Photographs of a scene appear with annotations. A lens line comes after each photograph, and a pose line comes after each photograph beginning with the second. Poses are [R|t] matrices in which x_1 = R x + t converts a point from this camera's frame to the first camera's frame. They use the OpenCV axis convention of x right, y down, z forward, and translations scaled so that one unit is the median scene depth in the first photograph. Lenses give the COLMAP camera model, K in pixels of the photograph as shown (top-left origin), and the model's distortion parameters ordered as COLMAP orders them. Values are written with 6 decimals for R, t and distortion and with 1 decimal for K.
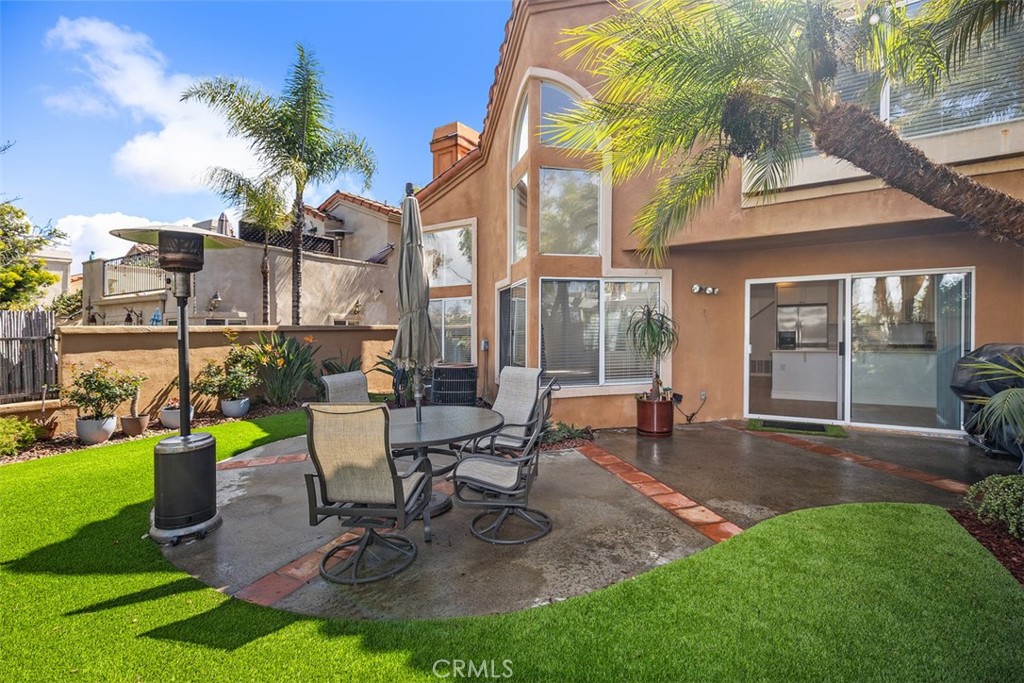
lens RADIAL K [[464.0, 0, 512.4], [0, 464.0, 338.5], [0, 0, 1]] dist [0.007943, -0.001788]
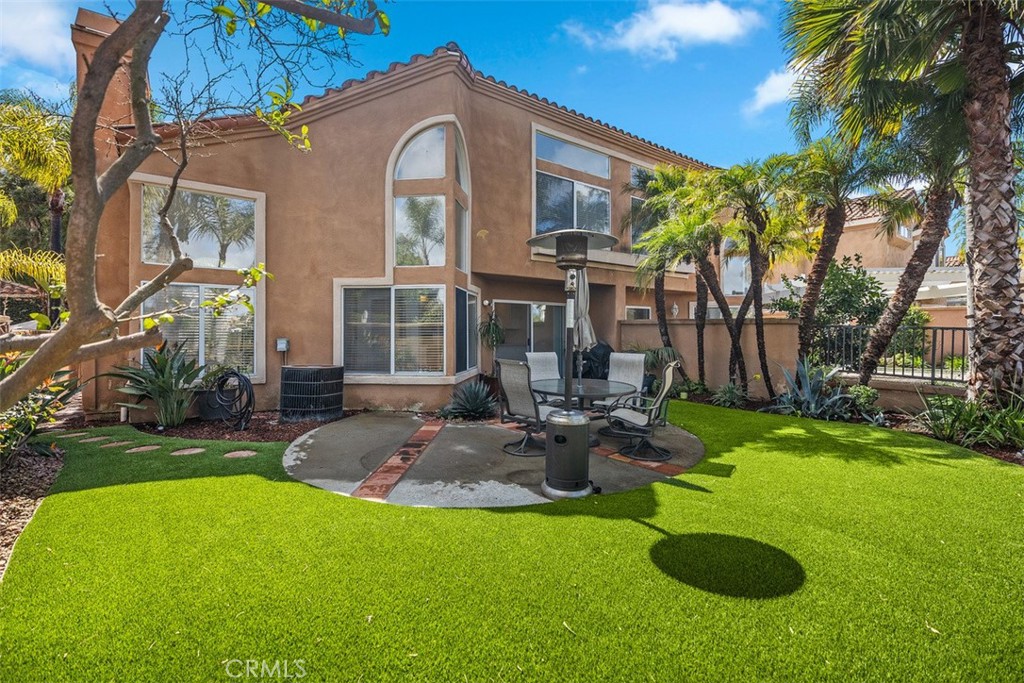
lens RADIAL K [[464.0, 0, 511.1], [0, 464.0, 338.9], [0, 0, 1]] dist [0.007943, -0.001788]
pose [[0.363854, -0.010881, 0.931392, -1.187913], [0.002311, 0.999939, 0.010779, -0.002483], [-0.931453, -0.001769, 0.363857, 0.442396]]
